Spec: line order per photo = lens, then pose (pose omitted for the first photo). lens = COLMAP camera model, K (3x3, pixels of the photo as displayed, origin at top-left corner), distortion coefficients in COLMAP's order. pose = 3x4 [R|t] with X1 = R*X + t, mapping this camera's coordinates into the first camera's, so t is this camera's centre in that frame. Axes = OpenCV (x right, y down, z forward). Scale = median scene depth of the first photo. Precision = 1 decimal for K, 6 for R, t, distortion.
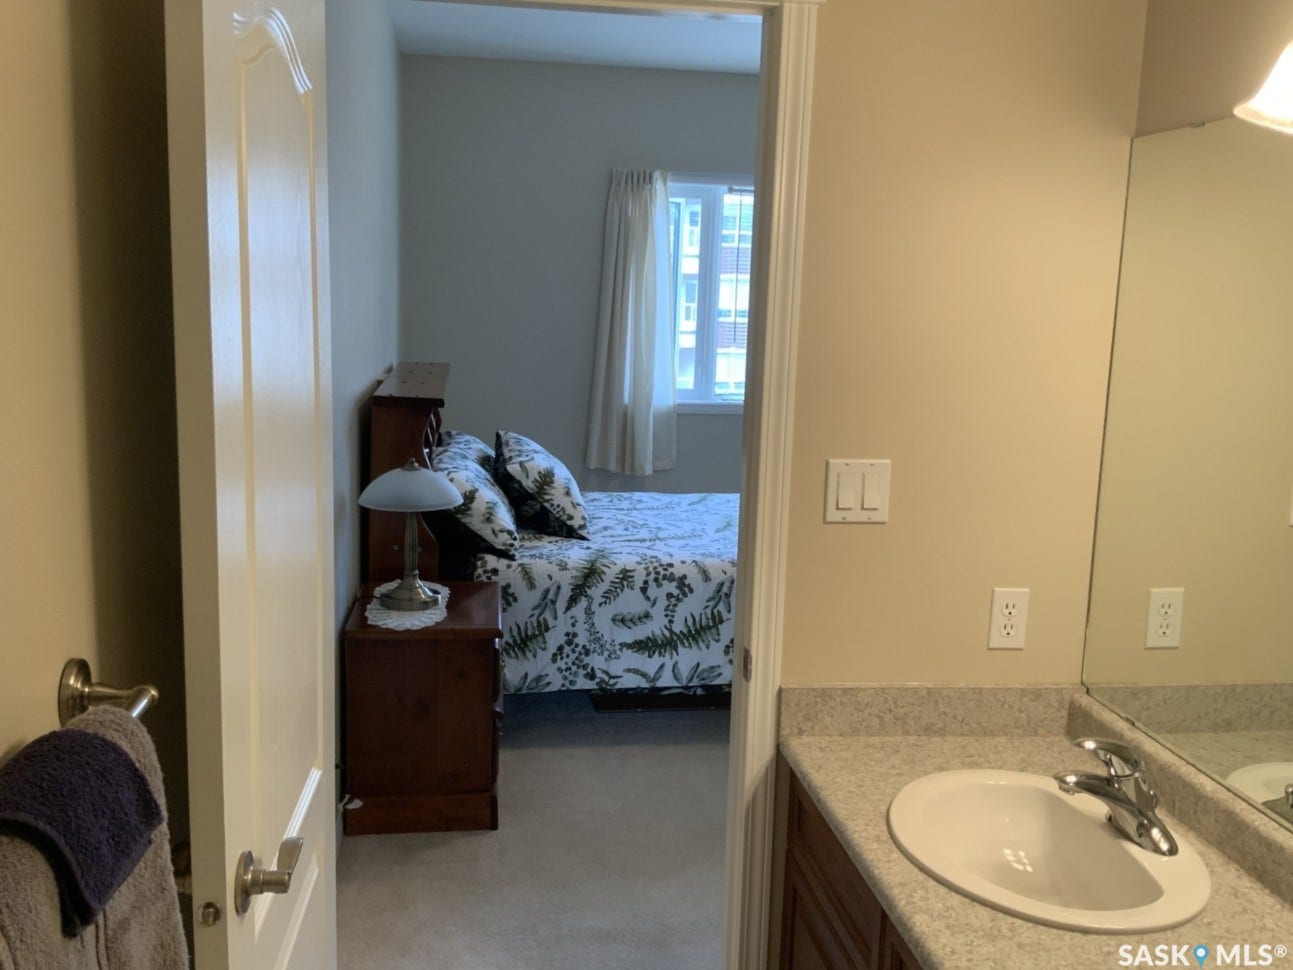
lens RADIAL K [[1185.9, 0, 624.0], [0, 1185.9, 480.2], [0, 0, 1]] dist [-0.006763, 0.000000]
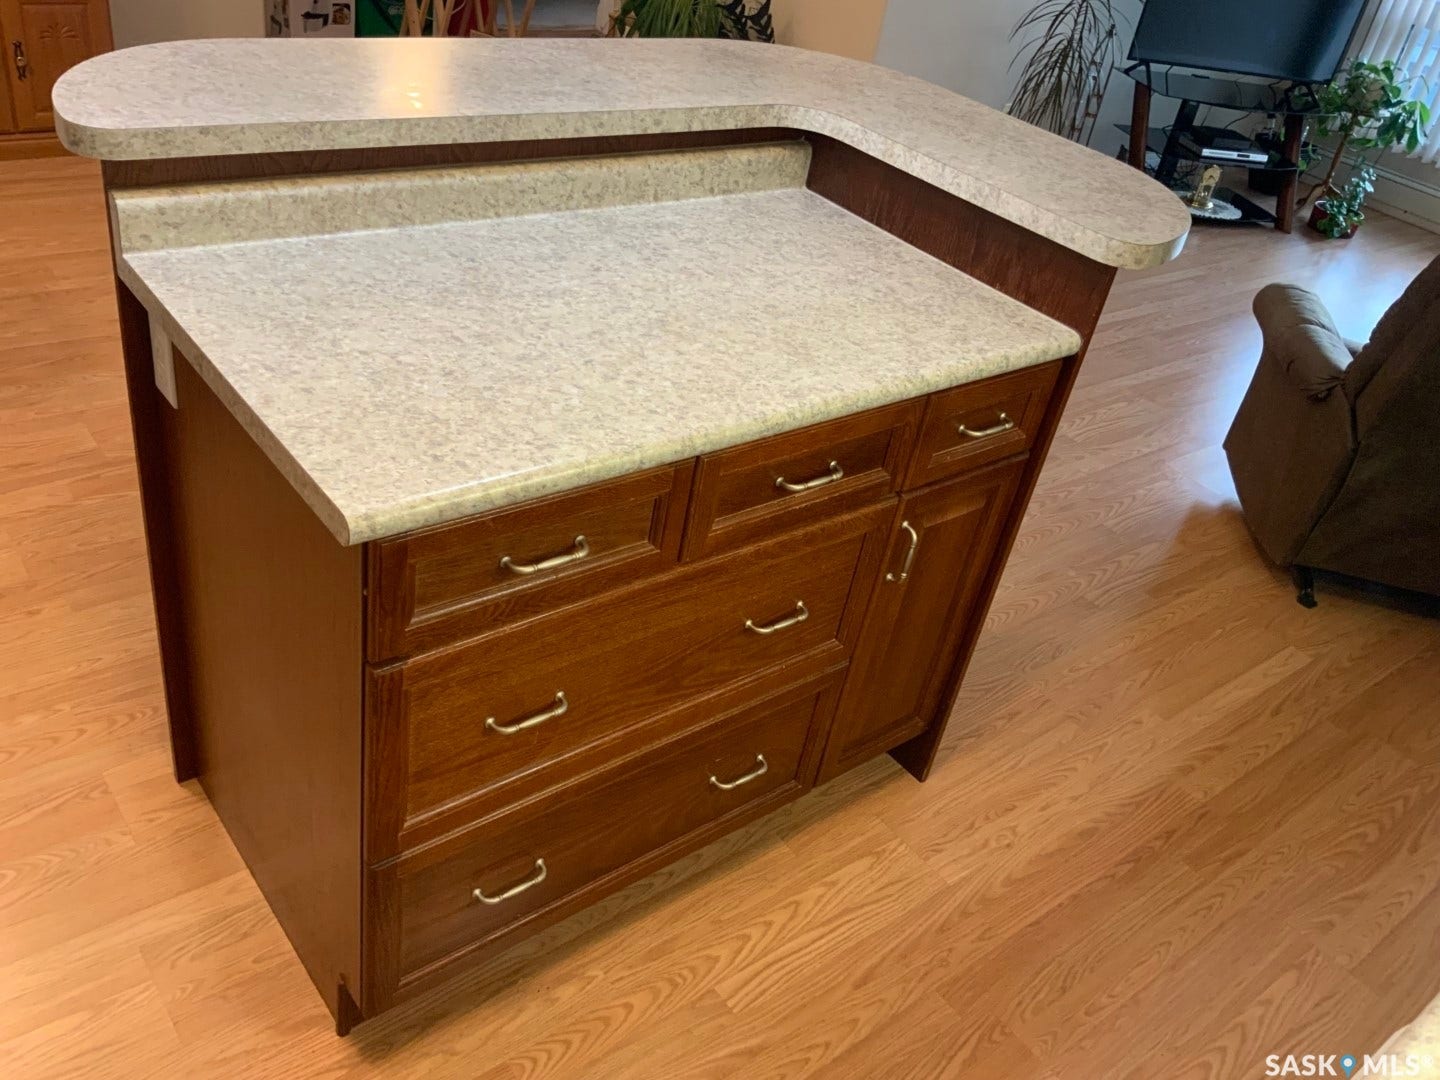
lens RADIAL K [[1192.0, 0, 715.9], [0, 1192.0, 543.2], [0, 0, 1]] dist [0.101921, -0.193202]
pose [[-0.519154, -0.572014, 0.635042, -0.276992], [-0.045928, 0.760615, 0.647577, -0.123897], [-0.853446, 0.307026, -0.421148, 1.157312]]
